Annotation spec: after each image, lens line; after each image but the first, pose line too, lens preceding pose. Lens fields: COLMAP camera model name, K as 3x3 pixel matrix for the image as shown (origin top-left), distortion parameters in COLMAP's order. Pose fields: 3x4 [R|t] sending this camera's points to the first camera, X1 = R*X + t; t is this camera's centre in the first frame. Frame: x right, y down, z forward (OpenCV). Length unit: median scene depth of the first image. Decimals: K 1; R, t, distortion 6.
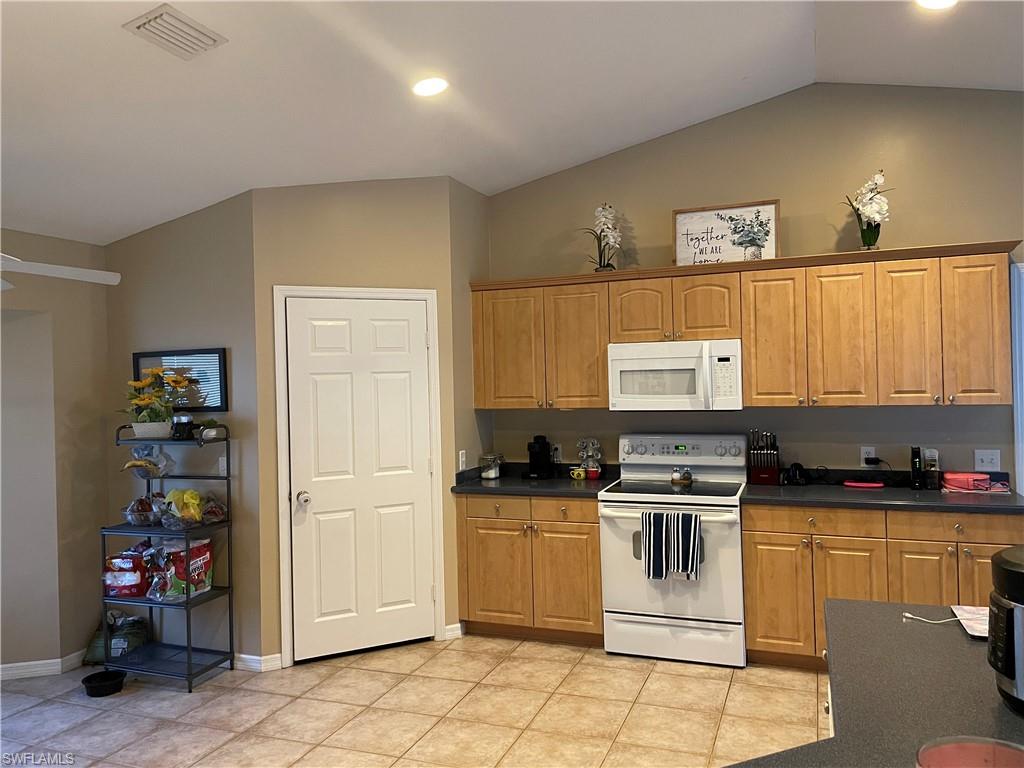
lens RADIAL K [[778.4, 0, 478.6], [0, 778.4, 393.3], [0, 0, 1]] dist [0.078561, -0.106386]
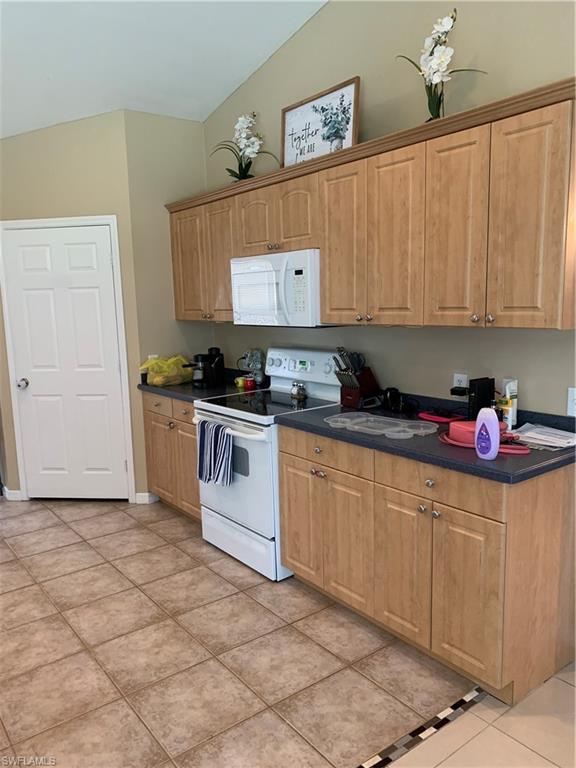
lens RADIAL K [[581.6, 0, 260.0], [0, 581.6, 399.7], [0, 0, 1]] dist [0.041643, -0.048281]
pose [[0.851144, 0.092226, -0.516766, 0.645193], [-0.005963, 0.986080, 0.166162, -0.007751], [0.524898, -0.138347, 0.839847, 0.366545]]
